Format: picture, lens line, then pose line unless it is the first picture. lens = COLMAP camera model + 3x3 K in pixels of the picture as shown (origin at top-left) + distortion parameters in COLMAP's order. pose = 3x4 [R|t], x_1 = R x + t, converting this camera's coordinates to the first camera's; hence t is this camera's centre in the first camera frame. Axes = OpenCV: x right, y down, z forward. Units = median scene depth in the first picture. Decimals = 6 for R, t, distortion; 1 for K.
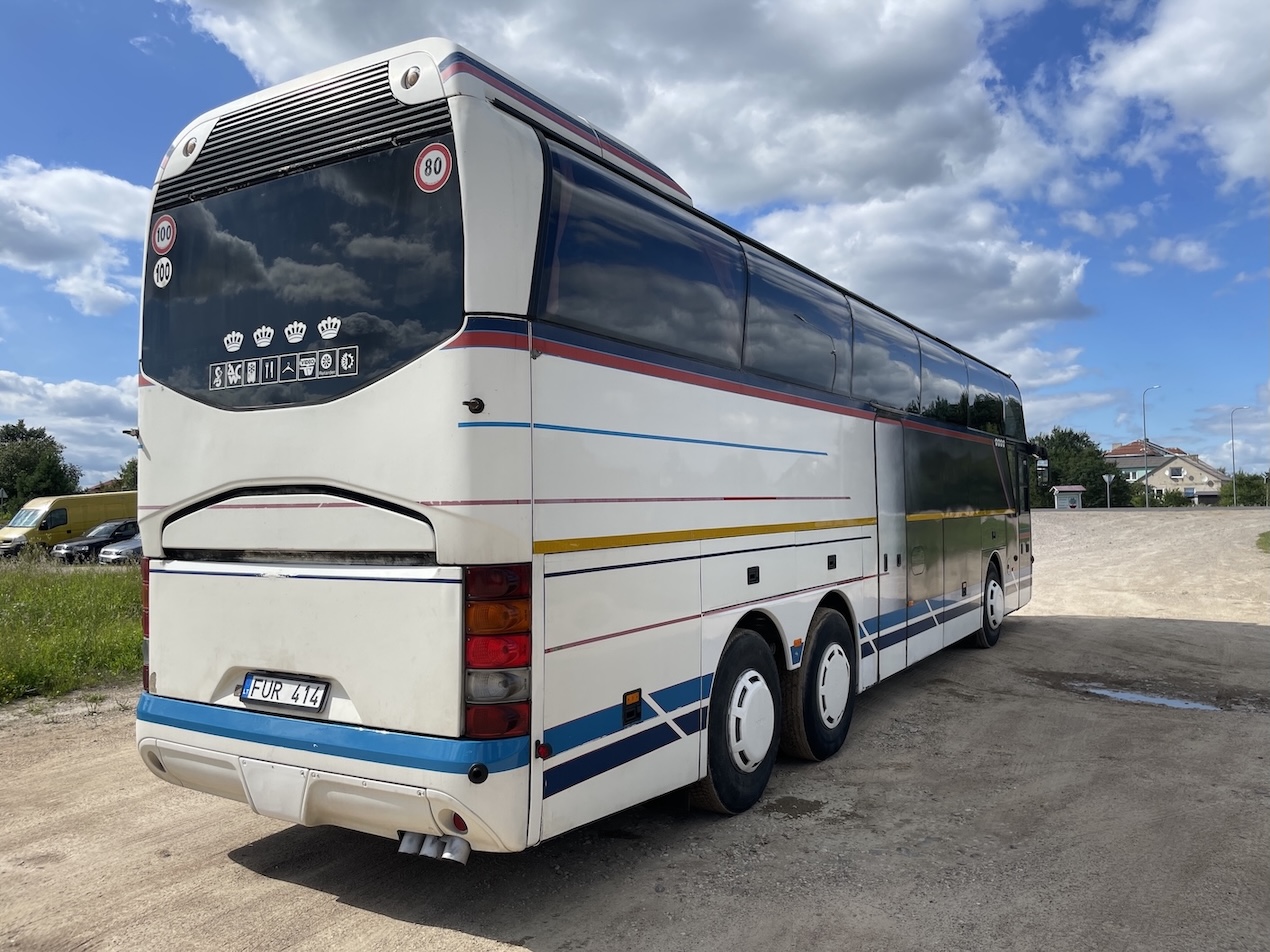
lens RADIAL K [[978.0, 0, 663.5], [0, 978.0, 474.9], [0, 0, 1]] dist [0.074152, -0.132690]
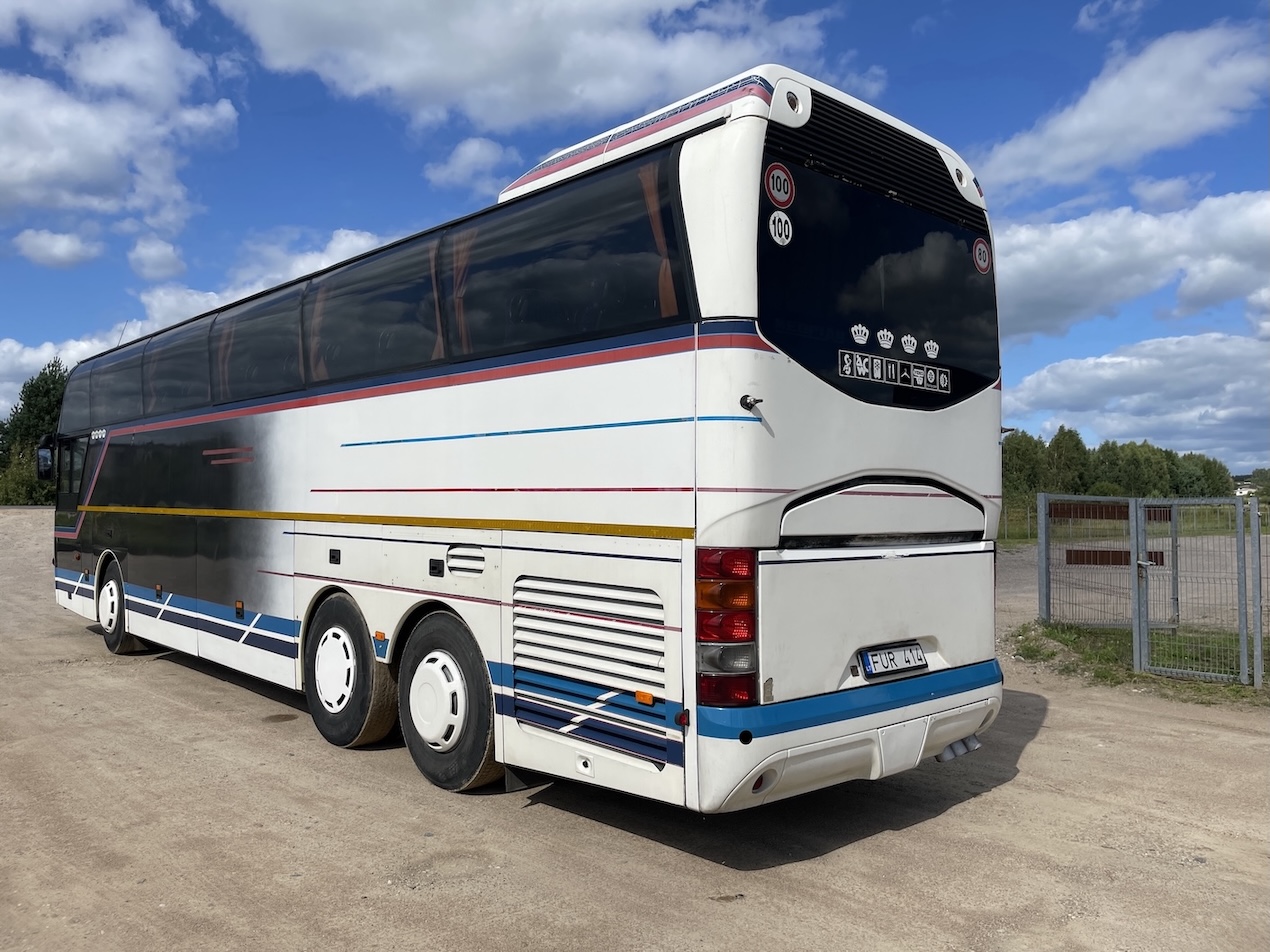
lens RADIAL K [[978.0, 0, 663.5], [0, 978.0, 474.9], [0, 0, 1]] dist [0.074152, -0.132690]
pose [[0.278569, 0.042975, 0.959454, -1.484873], [-0.043757, 0.998529, -0.032020, 0.054884], [-0.959419, -0.033063, 0.280040, 0.909932]]
